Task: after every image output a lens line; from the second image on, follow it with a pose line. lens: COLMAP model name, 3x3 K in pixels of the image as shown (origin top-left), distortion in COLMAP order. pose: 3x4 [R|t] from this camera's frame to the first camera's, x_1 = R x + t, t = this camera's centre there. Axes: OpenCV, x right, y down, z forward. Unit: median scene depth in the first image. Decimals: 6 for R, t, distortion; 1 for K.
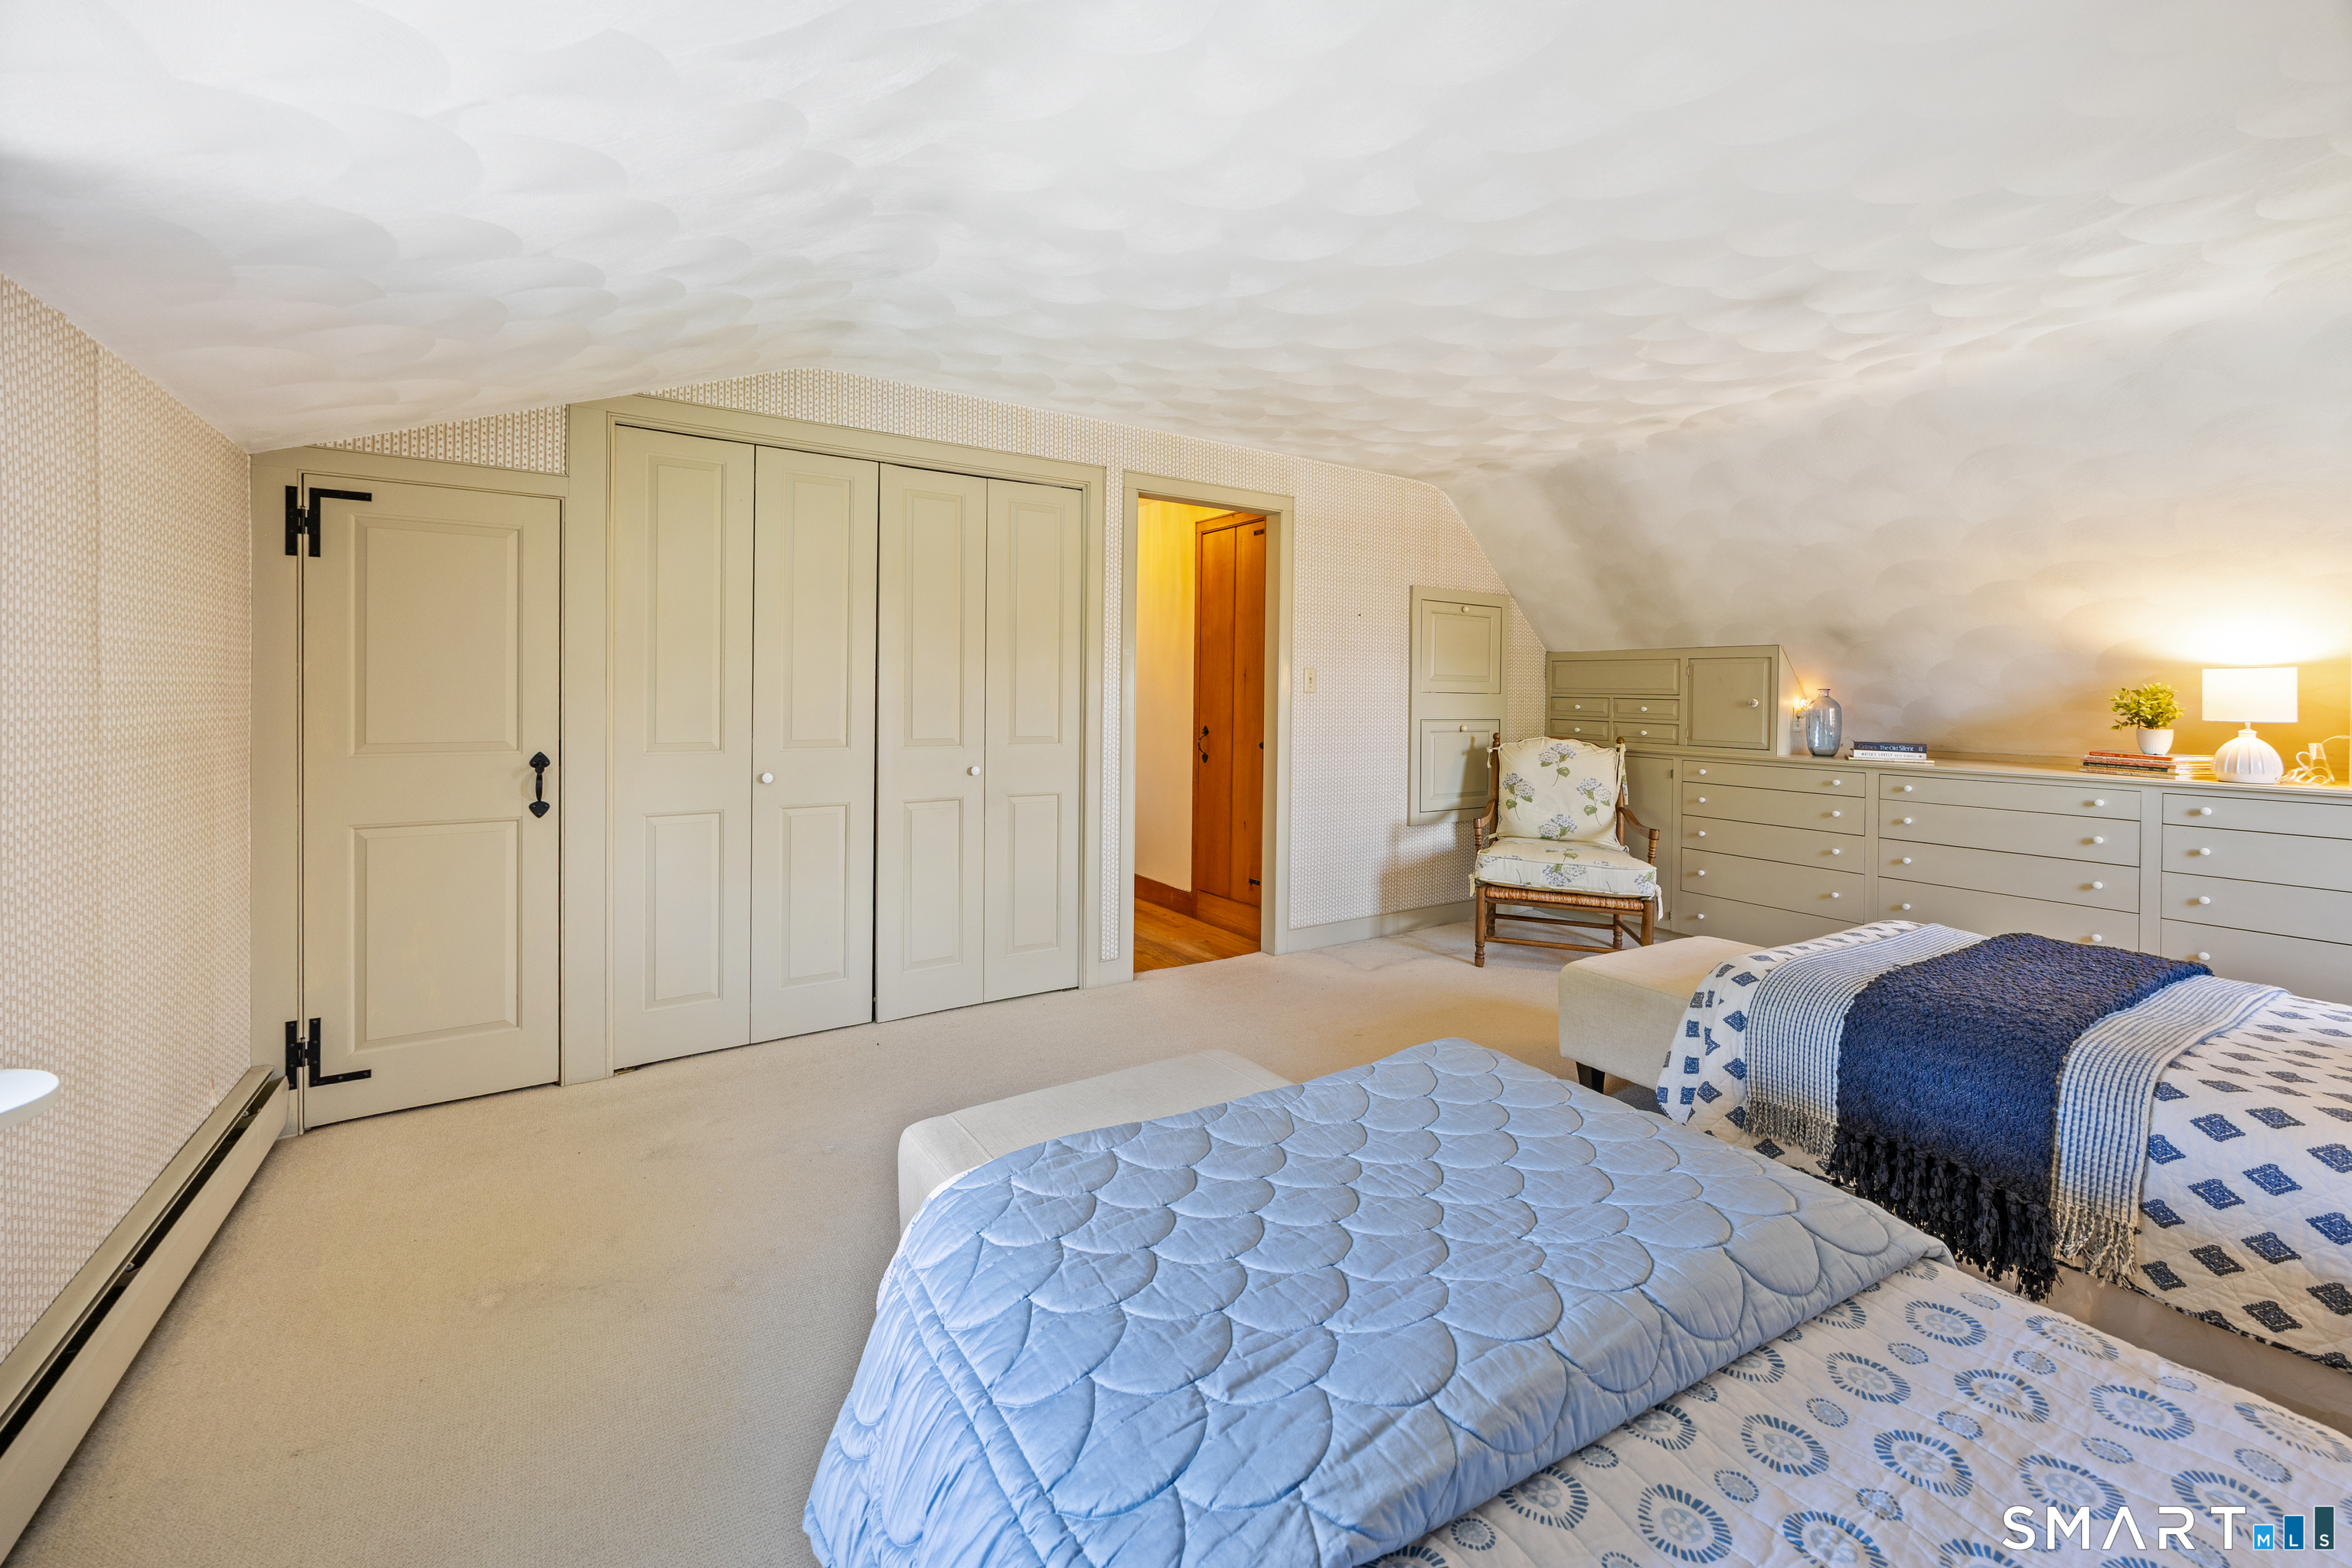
lens RADIAL K [[946.4, 0, 1180.8], [0, 946.4, 703.1], [0, 0, 1]] dist [-0.001450, -0.000406]
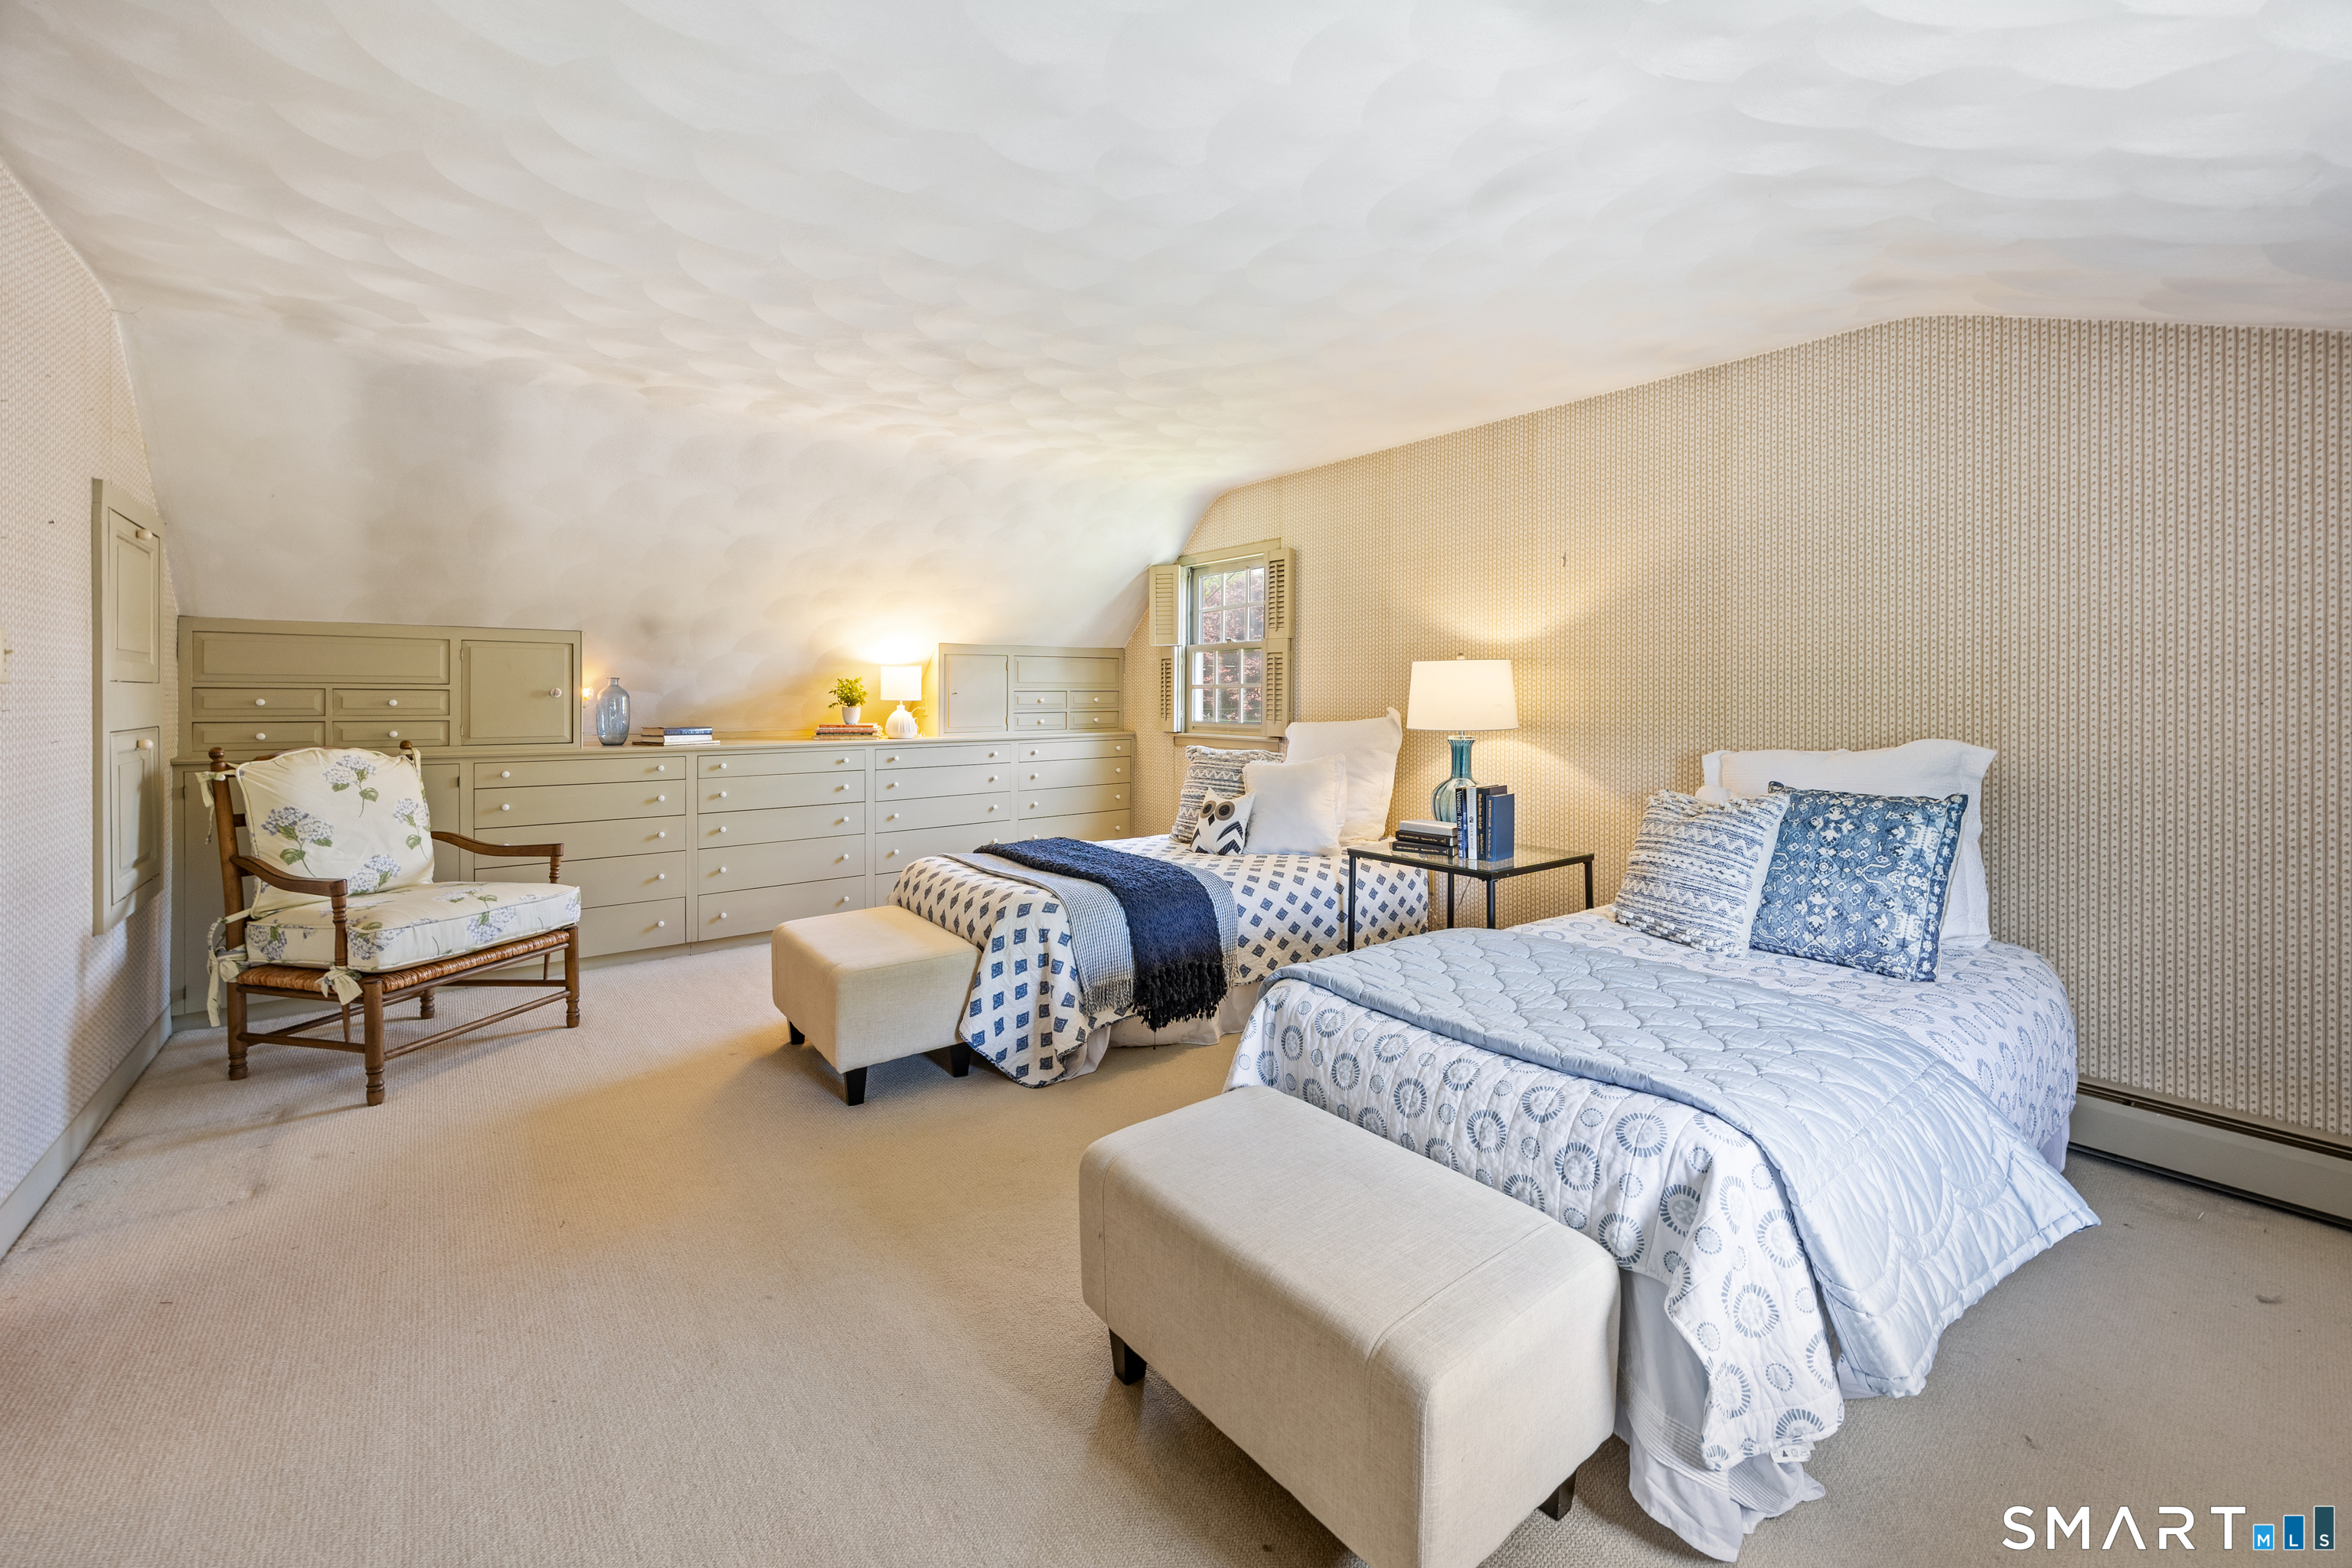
lens RADIAL K [[946.4, 0, 1180.8], [0, 946.4, 703.1], [0, 0, 1]] dist [-0.001450, -0.000406]
pose [[-0.088905, -0.027343, 0.995665, -0.384012], [0.005072, 0.999598, 0.027904, -0.013275], [-0.996027, 0.007531, -0.088730, 0.512972]]
